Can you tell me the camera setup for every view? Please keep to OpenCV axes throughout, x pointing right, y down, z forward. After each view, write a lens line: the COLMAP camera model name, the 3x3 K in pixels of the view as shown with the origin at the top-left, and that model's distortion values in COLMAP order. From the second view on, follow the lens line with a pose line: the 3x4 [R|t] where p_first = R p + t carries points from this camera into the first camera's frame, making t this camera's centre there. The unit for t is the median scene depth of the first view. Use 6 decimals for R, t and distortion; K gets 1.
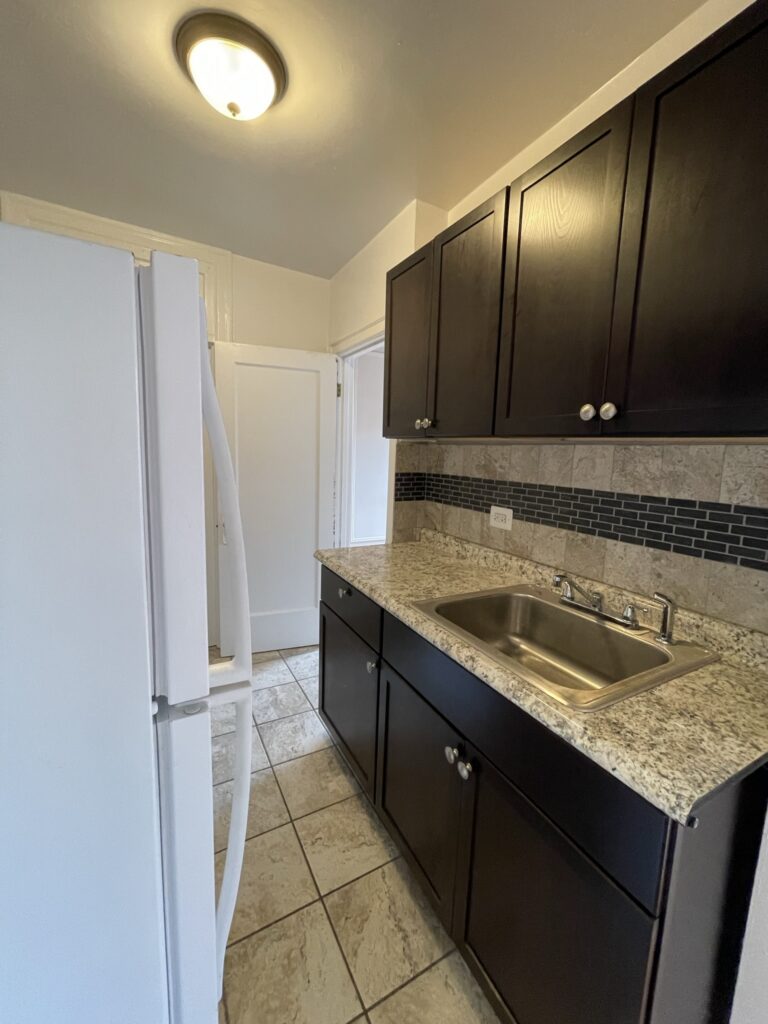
lens RADIAL K [[414.2, 0, 381.5], [0, 414.2, 502.7], [0, 0, 1]] dist [-0.001613, -0.000200]
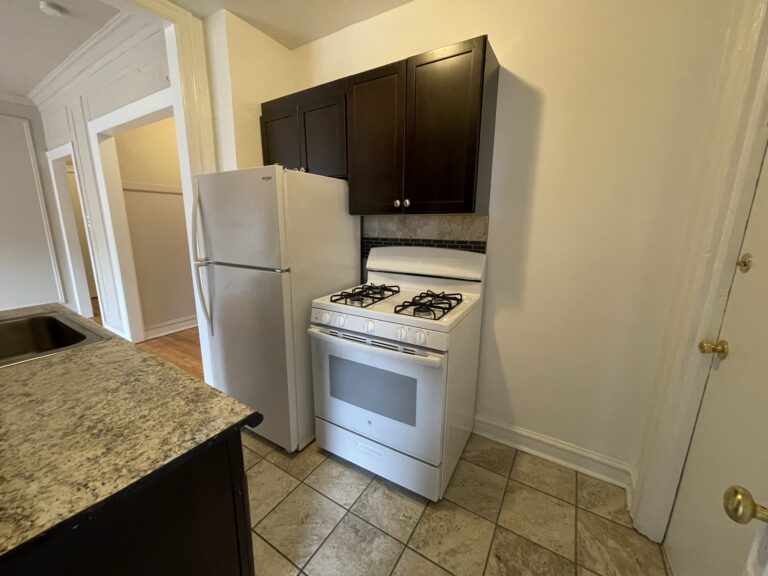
lens RADIAL K [[310.7, 0, 380.6], [0, 310.7, 287.0], [0, 0, 1]] dist [-0.001613, -0.000200]
pose [[-0.873914, 0.058669, -0.482528, -0.143646], [-0.102762, 0.947953, 0.301373, -0.178895], [0.475095, 0.312959, -0.822400, 1.622192]]
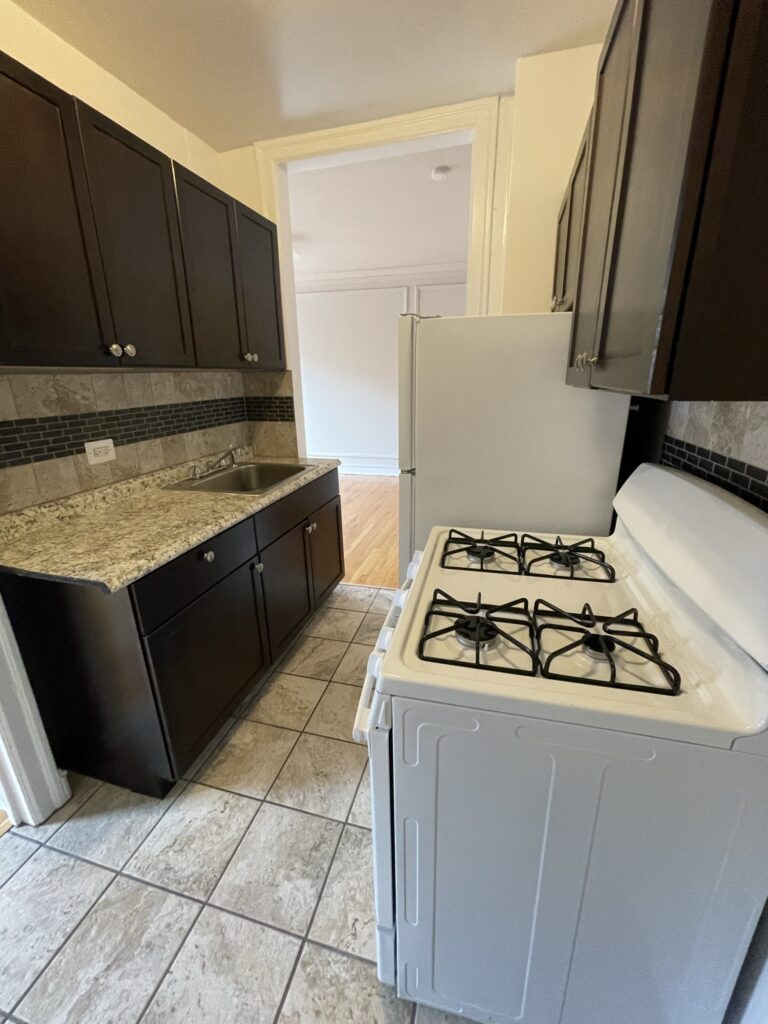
lens RADIAL K [[414.2, 0, 381.5], [0, 414.2, 502.7], [0, 0, 1]] dist [-0.001613, -0.000200]
pose [[-0.711252, -0.231662, 0.663667, -0.925563], [0.080937, 0.910865, 0.404690, -0.210132], [-0.698262, 0.341552, -0.629105, 1.291631]]
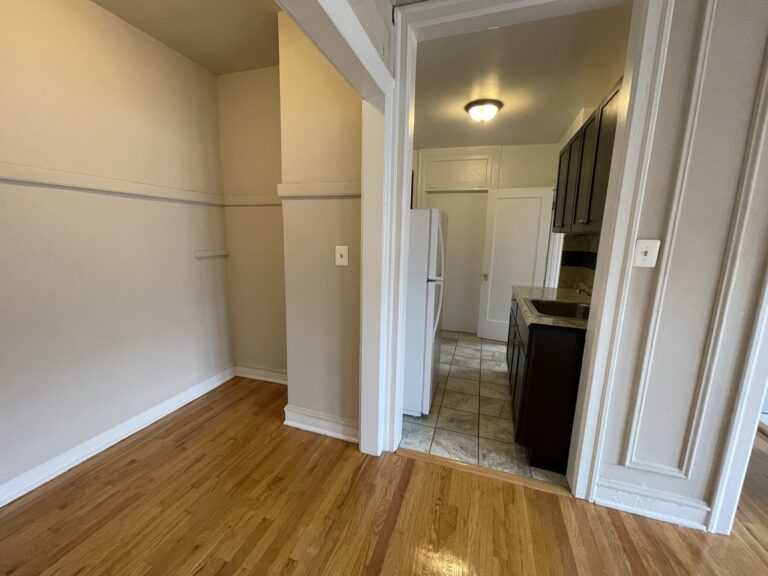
lens RADIAL K [[310.7, 0, 380.6], [0, 310.7, 287.0], [0, 0, 1]] dist [-0.001613, -0.000200]
pose [[0.676681, 0.103923, -0.728905, 0.700513], [-0.095341, 0.994021, 0.053212, 0.130425], [0.730077, 0.033487, 0.682544, -0.785142]]
